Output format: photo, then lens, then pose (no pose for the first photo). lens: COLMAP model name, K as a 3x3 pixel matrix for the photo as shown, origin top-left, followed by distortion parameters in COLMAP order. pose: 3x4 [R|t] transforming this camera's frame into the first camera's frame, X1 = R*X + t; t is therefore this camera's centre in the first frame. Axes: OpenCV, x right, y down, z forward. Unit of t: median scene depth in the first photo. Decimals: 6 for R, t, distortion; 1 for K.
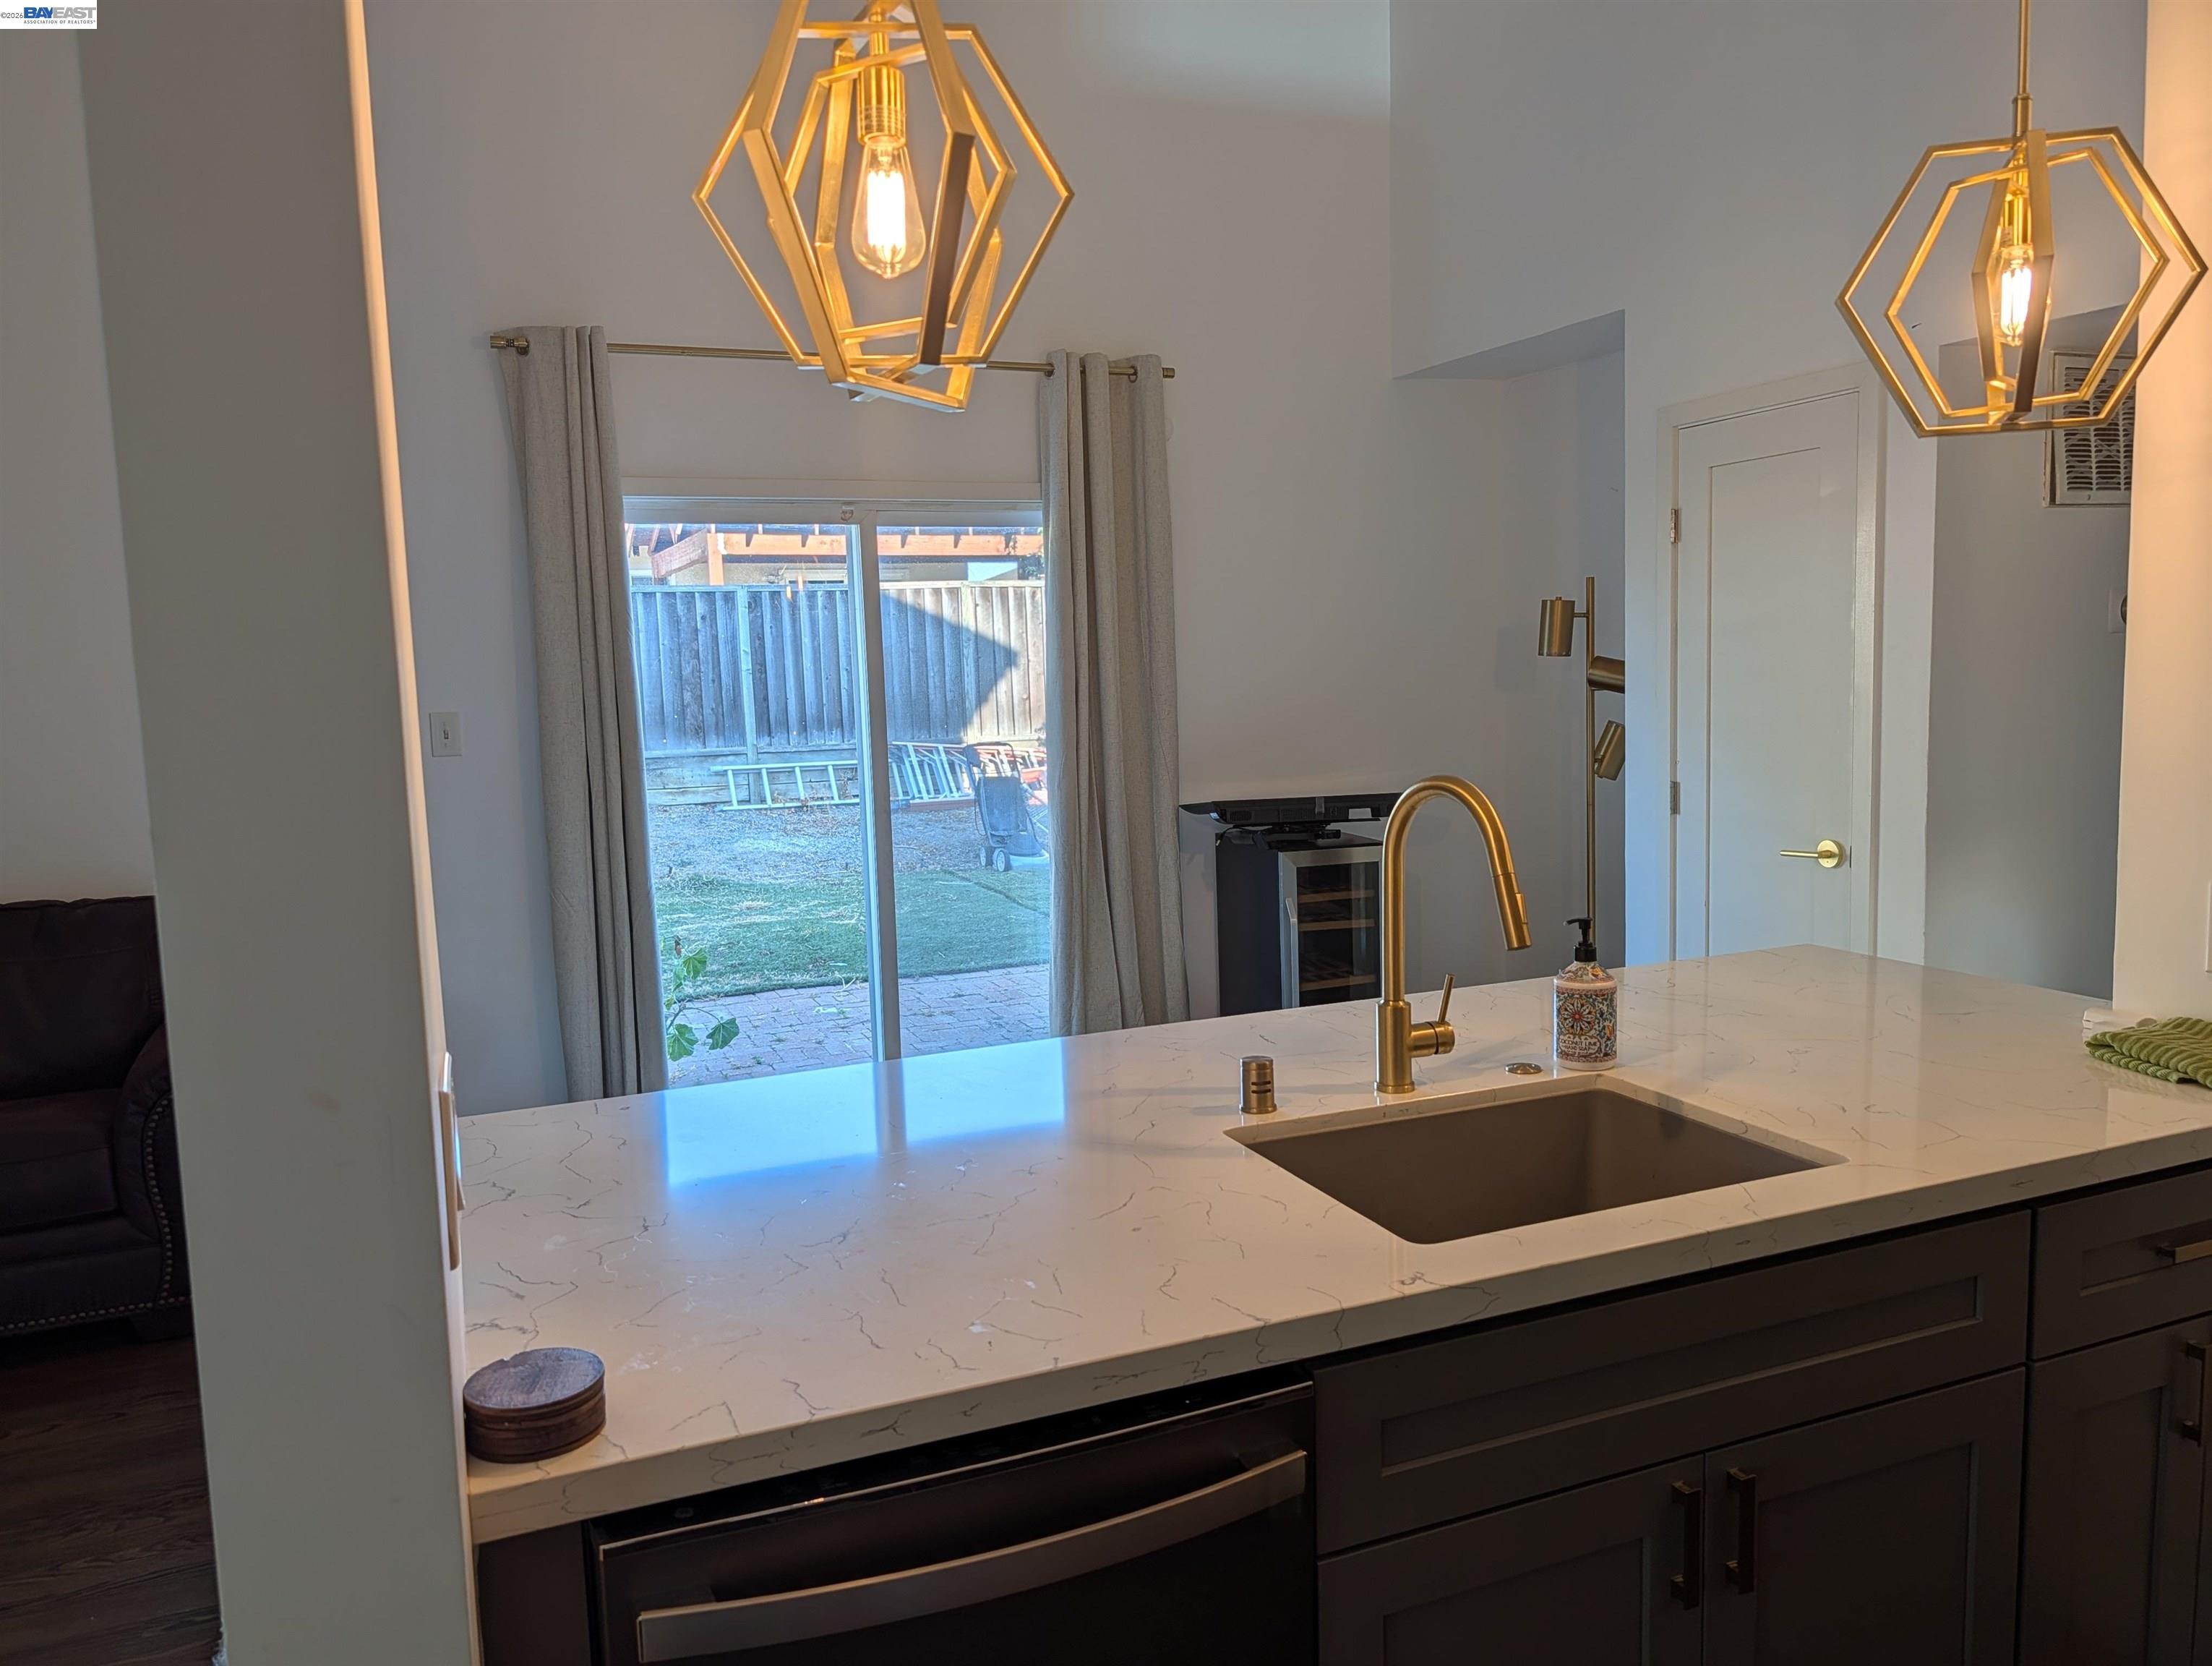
lens RADIAL K [[1590.0, 0, 1091.2], [0, 1590.0, 832.0], [0, 0, 1]] dist [0.013503, -0.008972]
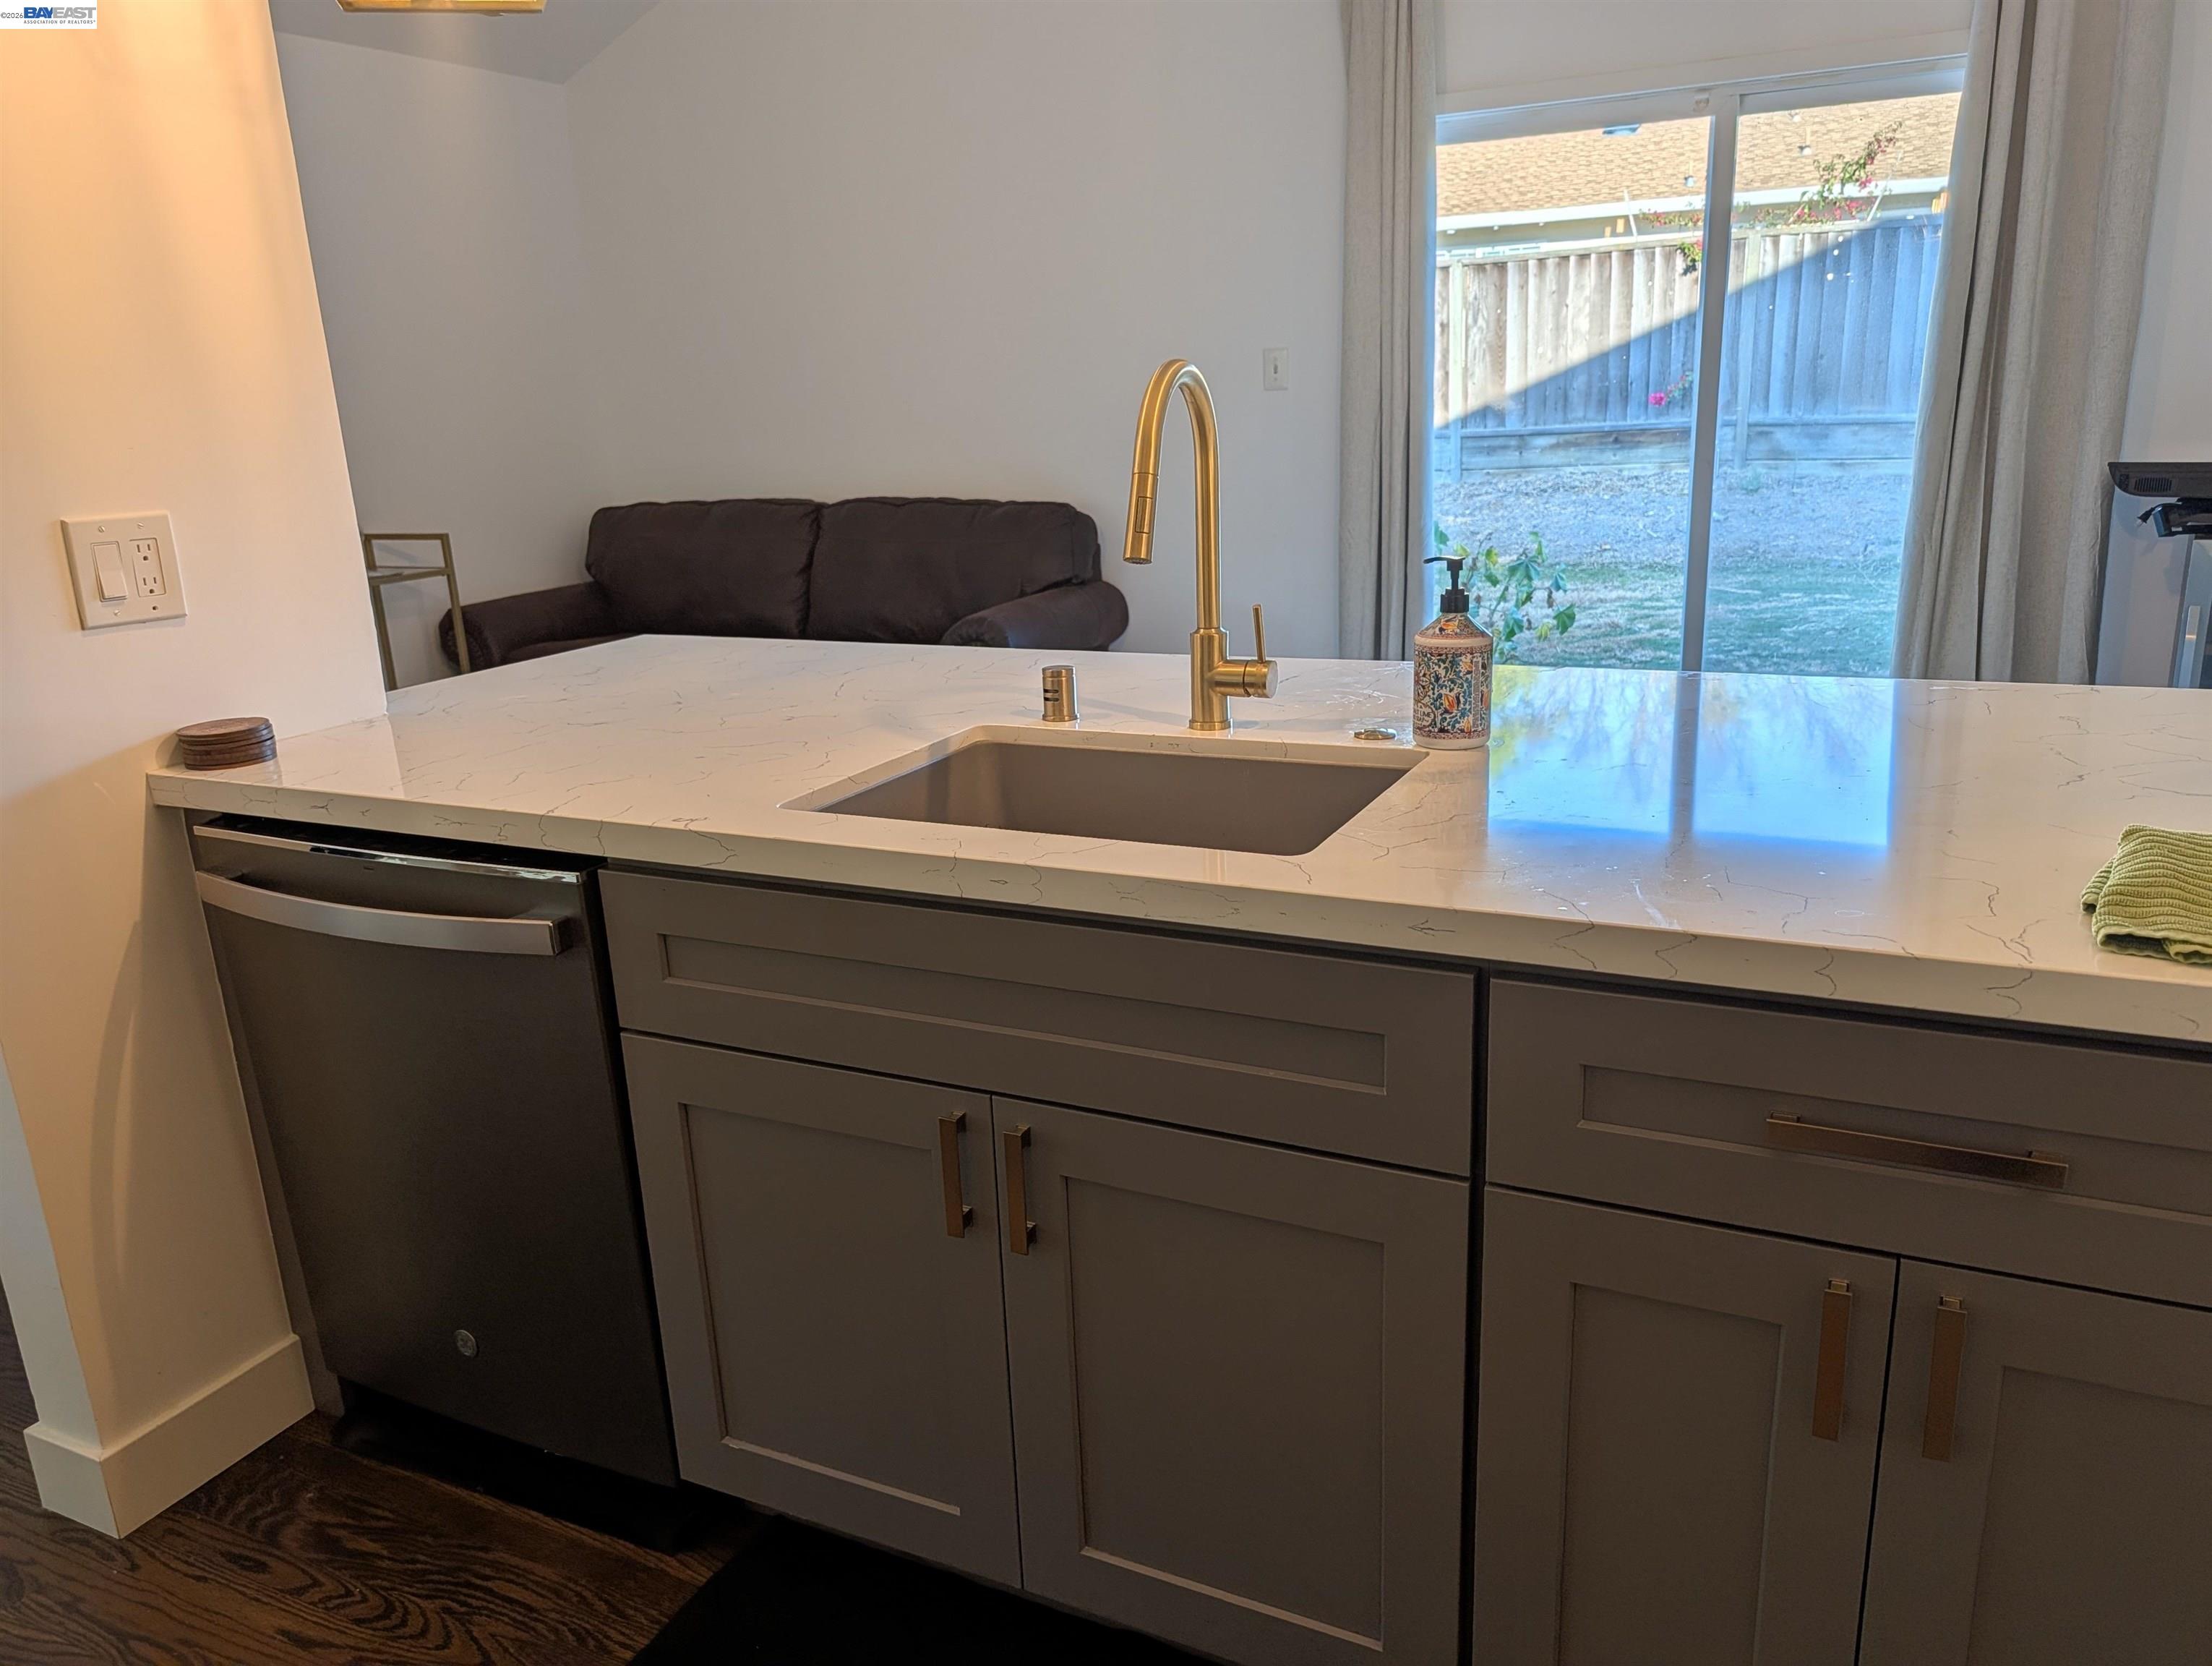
lens RADIAL K [[1590.0, 0, 1095.9], [0, 1590.0, 837.3], [0, 0, 1]] dist [0.013503, -0.008972]
pose [[0.657032, 0.208446, -0.724472, 0.379944], [-0.056759, 0.971963, 0.228179, 0.008907], [0.751723, -0.108800, 0.650442, 0.161622]]
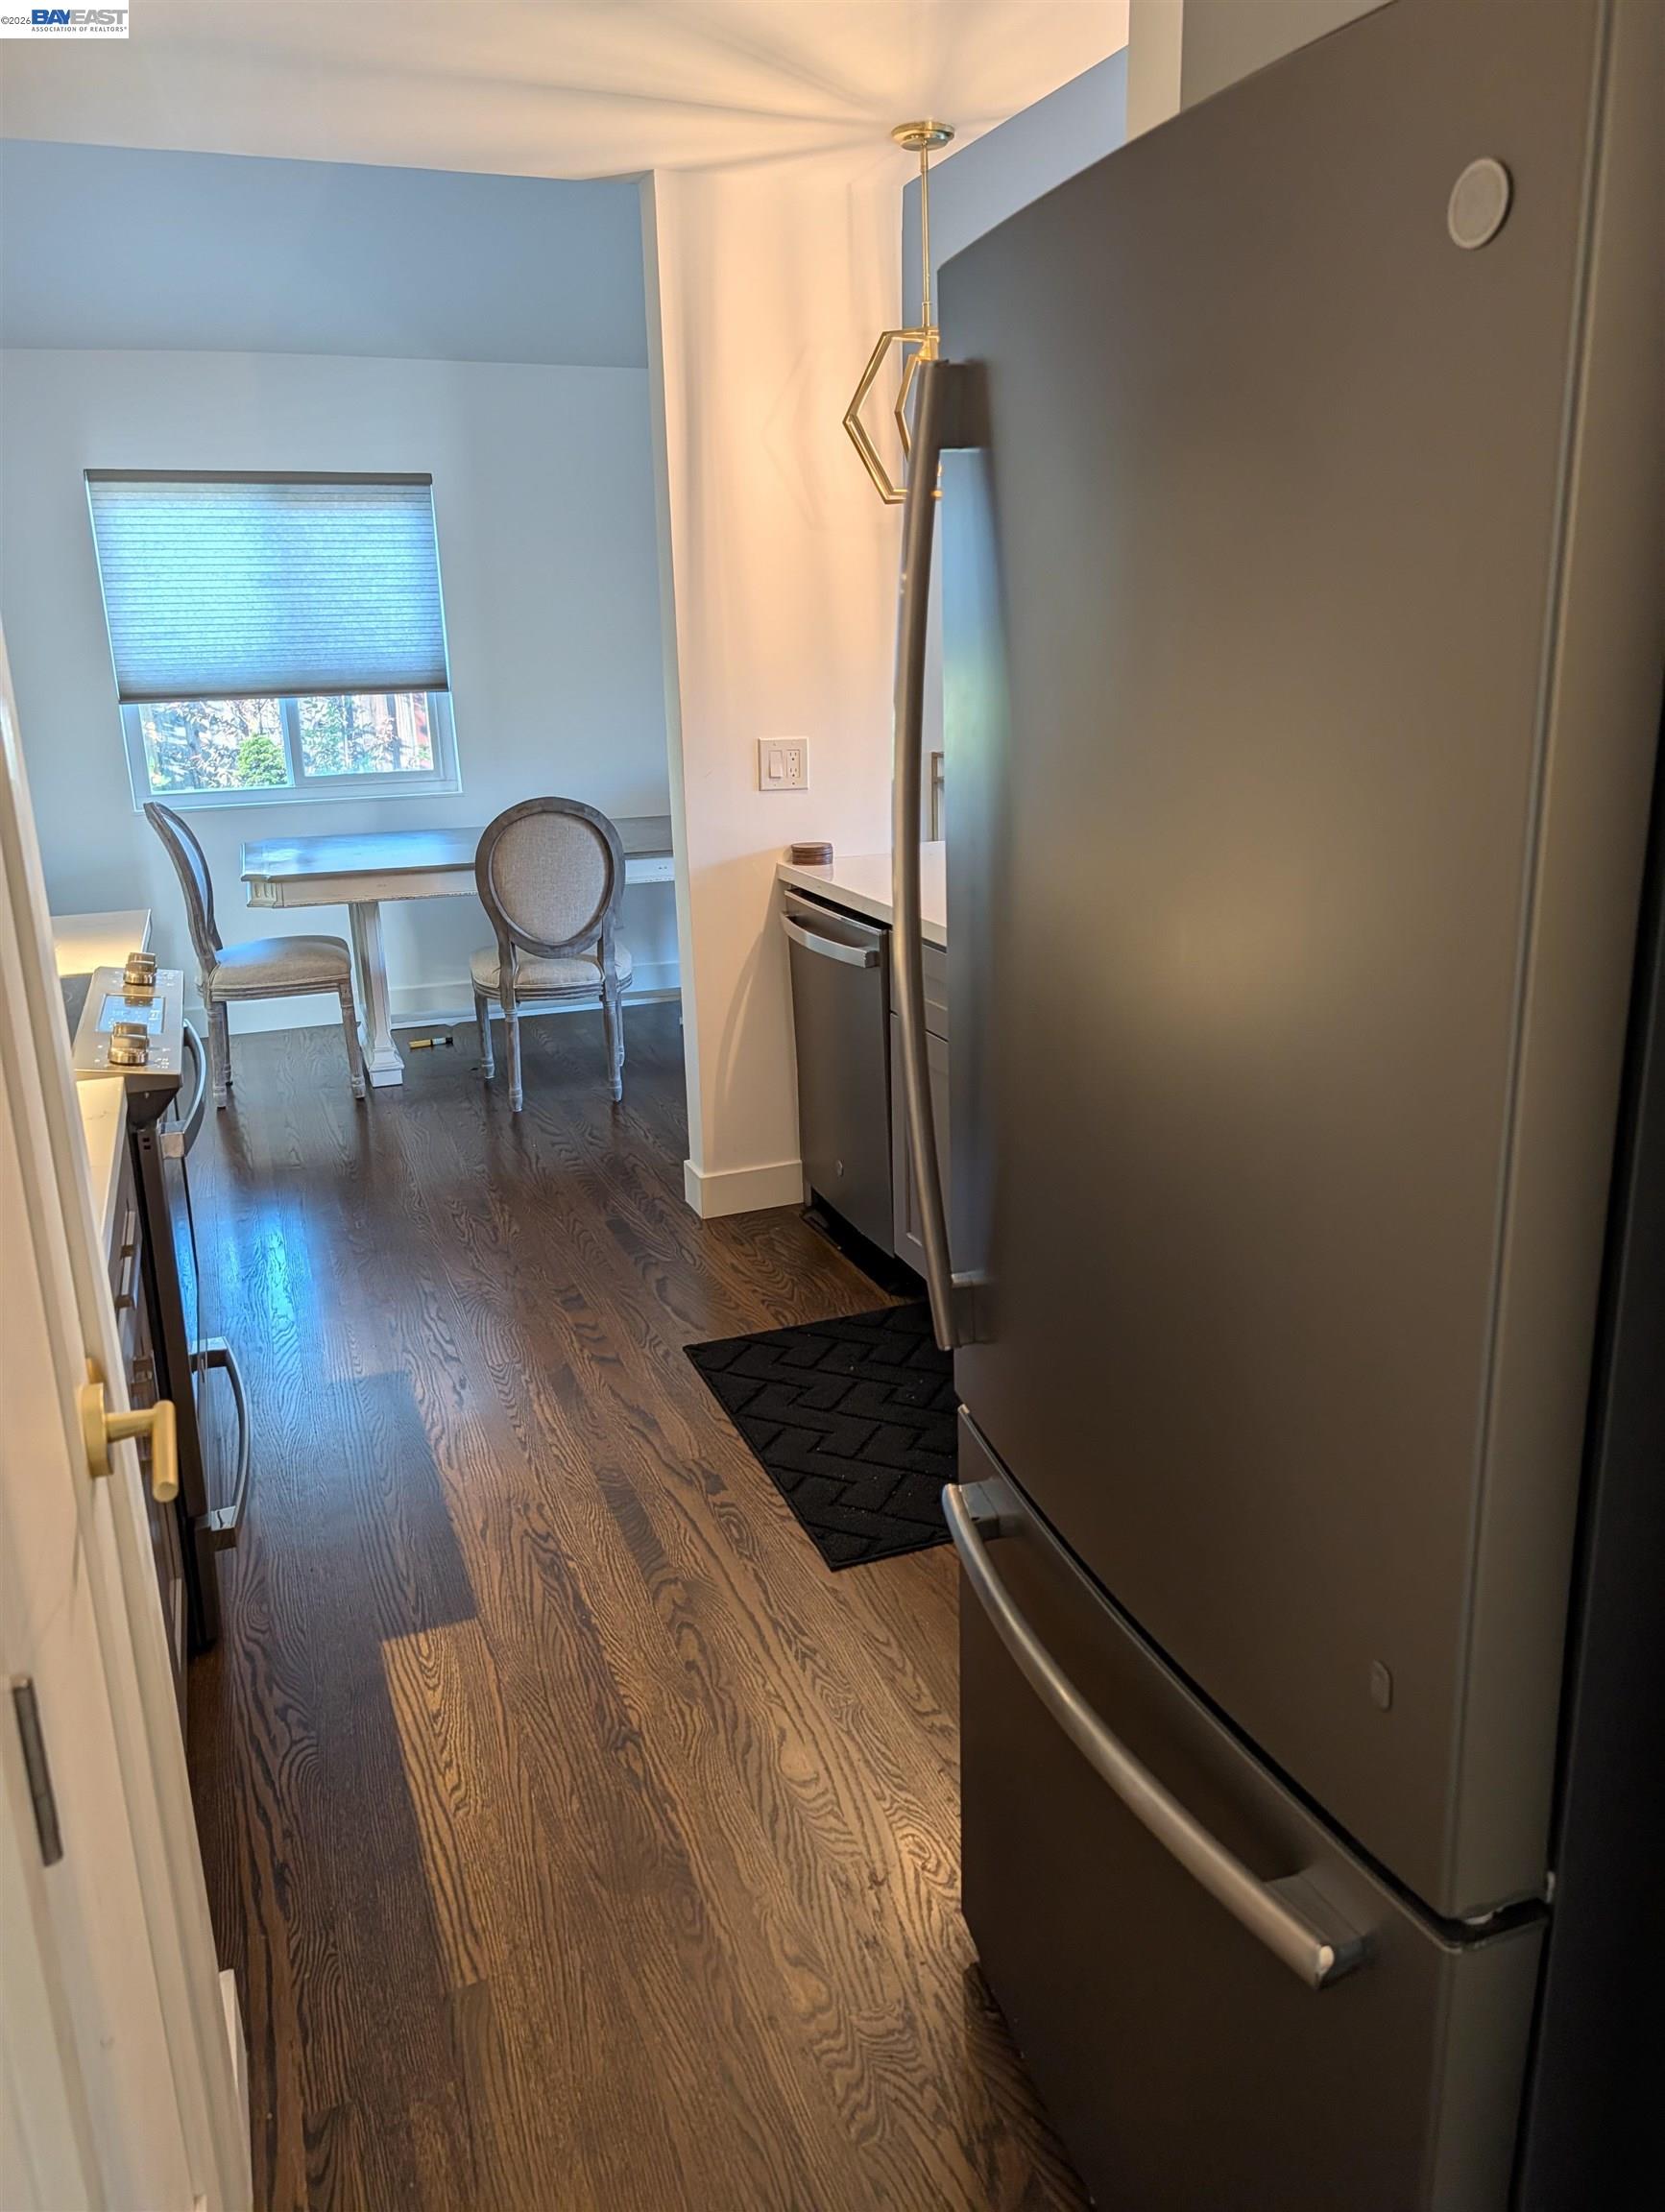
lens RADIAL K [[1617.3, 0, 836.5], [0, 1617.3, 1113.9], [0, 0, 1]] dist [0.027956, -0.013440]
pose [[-0.021441, 0.324088, -0.945784, 0.773290], [-0.083853, 0.942085, 0.324721, -0.055608], [0.996247, 0.086270, 0.006977, 0.282490]]
